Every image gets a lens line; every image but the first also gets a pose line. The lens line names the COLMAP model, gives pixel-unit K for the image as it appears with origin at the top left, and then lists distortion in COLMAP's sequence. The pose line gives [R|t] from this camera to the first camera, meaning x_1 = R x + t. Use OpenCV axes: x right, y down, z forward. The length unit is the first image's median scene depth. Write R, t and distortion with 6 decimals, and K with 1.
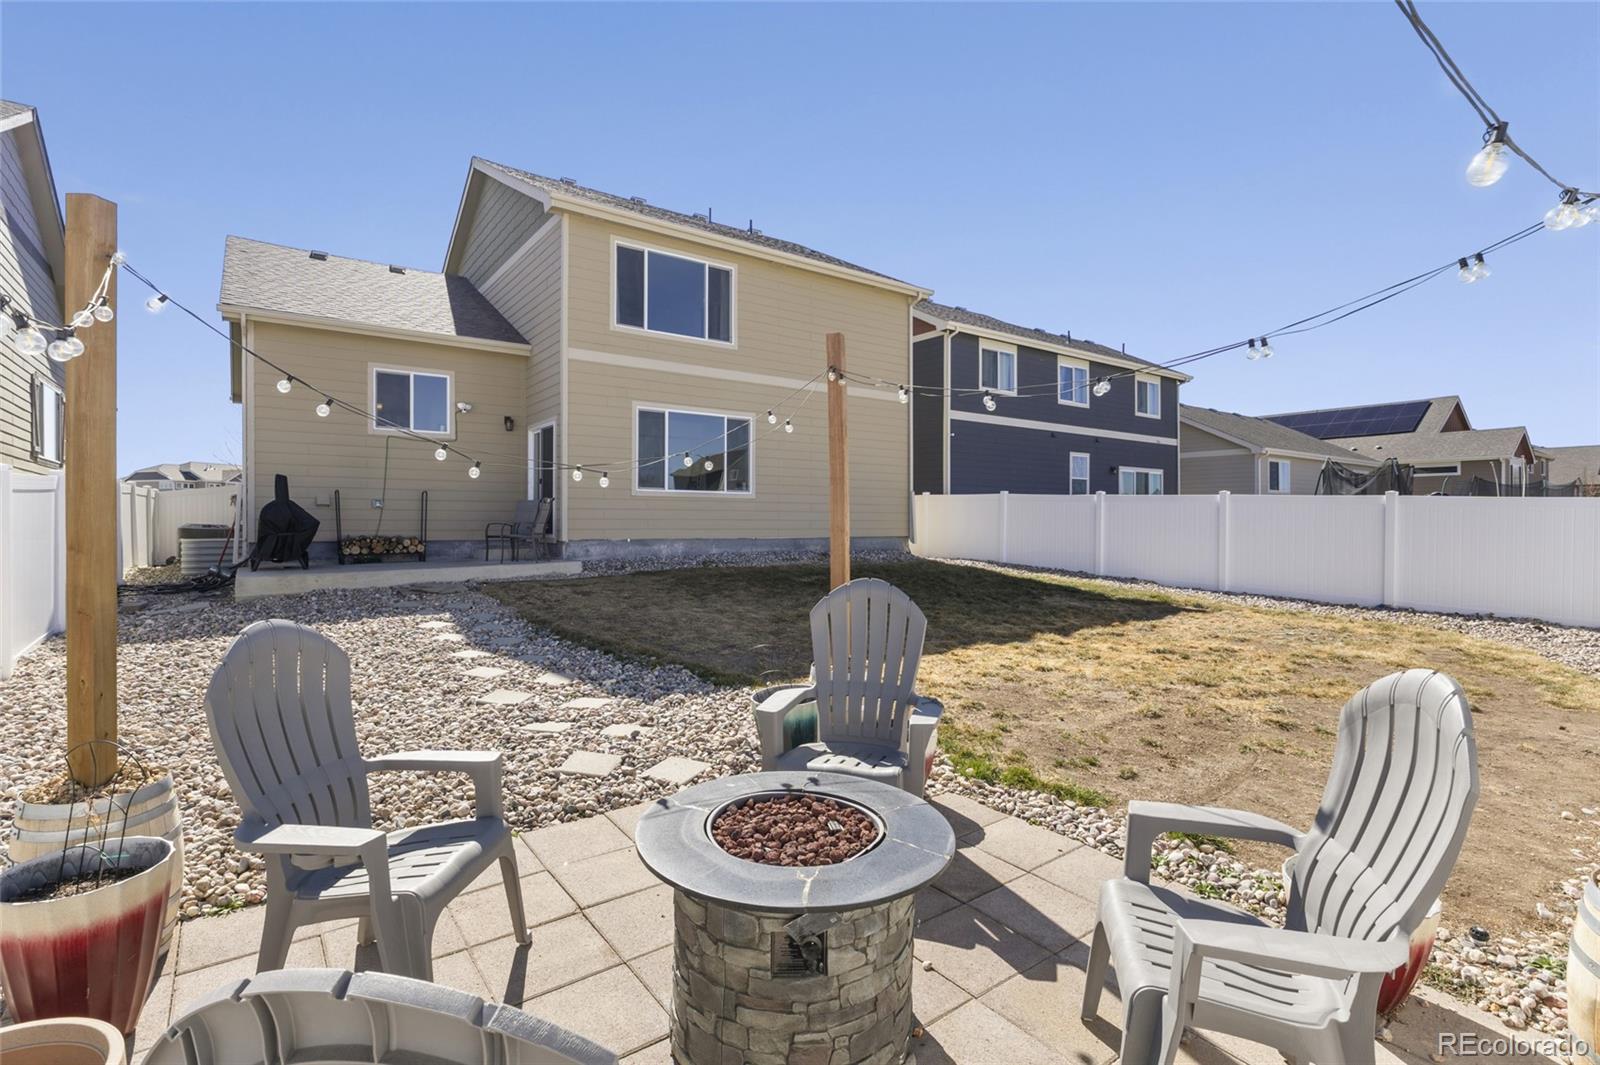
lens RADIAL K [[747.5, 0, 801.6], [0, 747.5, 524.4], [0, 0, 1]] dist [-0.010697, 0.000368]
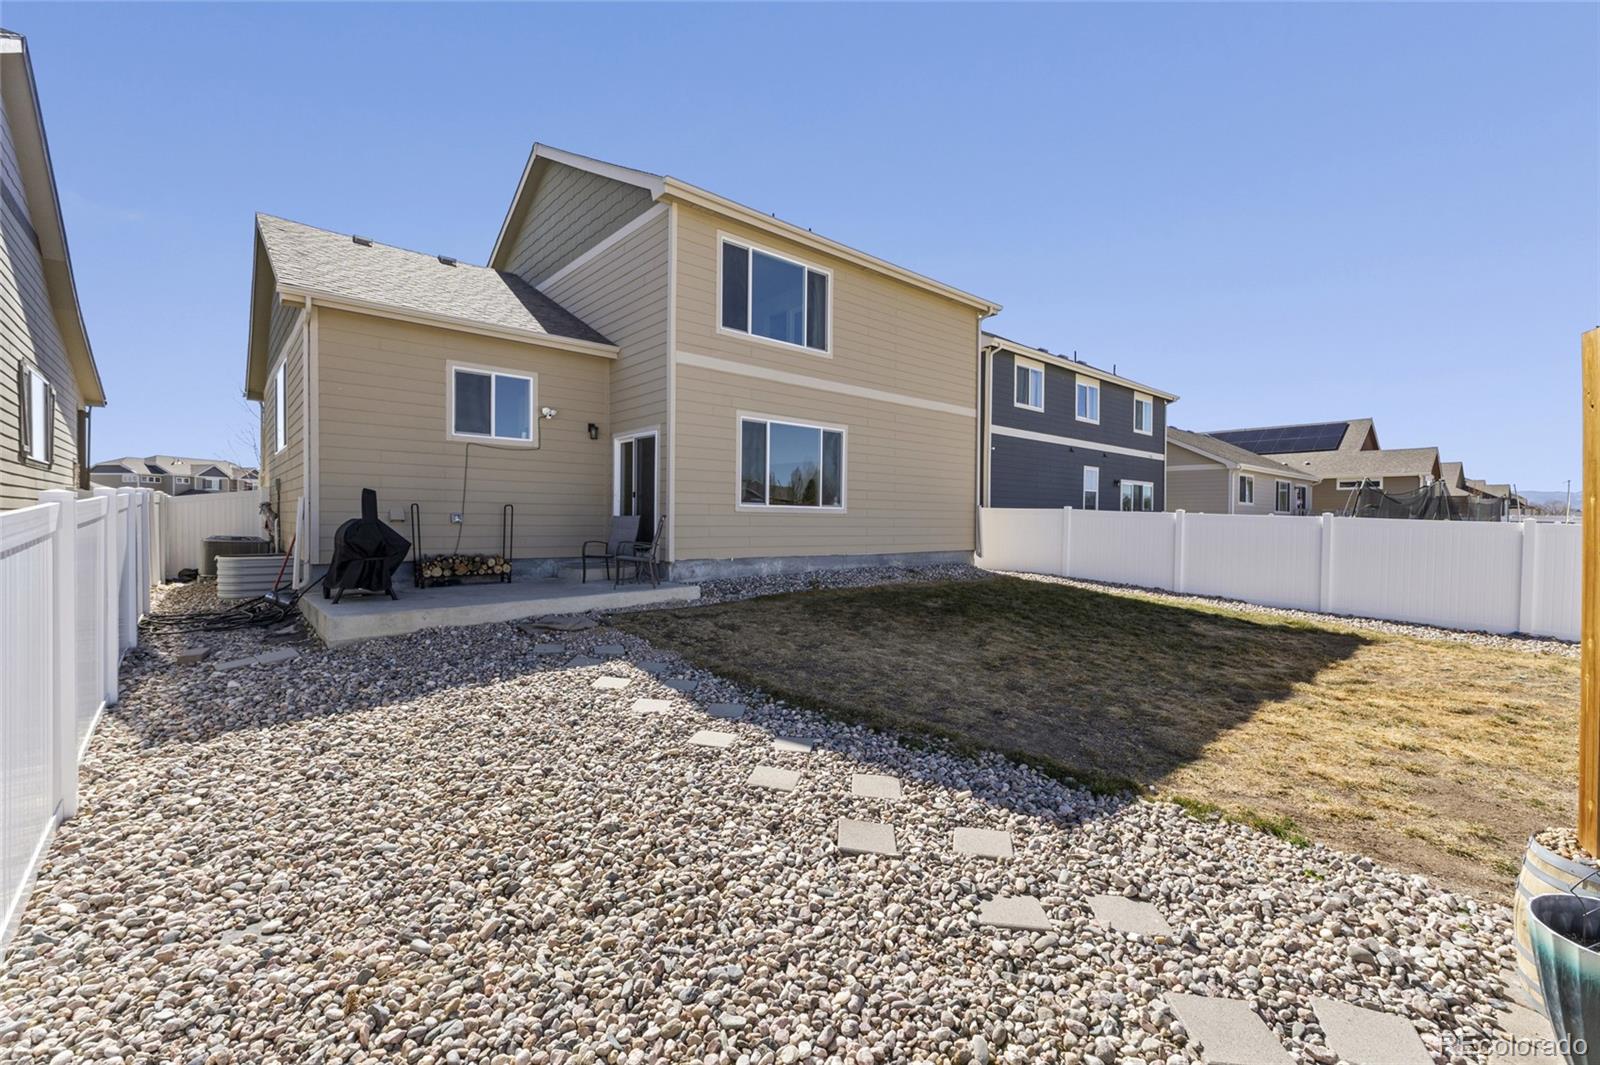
lens RADIAL K [[675.4, 0, 811.3], [0, 675.4, 529.6], [0, 0, 1]] dist [0.002298, 0.000165]
pose [[0.996382, 0.008204, 0.084589, -0.195042], [-0.009164, 0.999898, 0.010966, -0.024909], [-0.084490, -0.011701, 0.996356, 0.141787]]
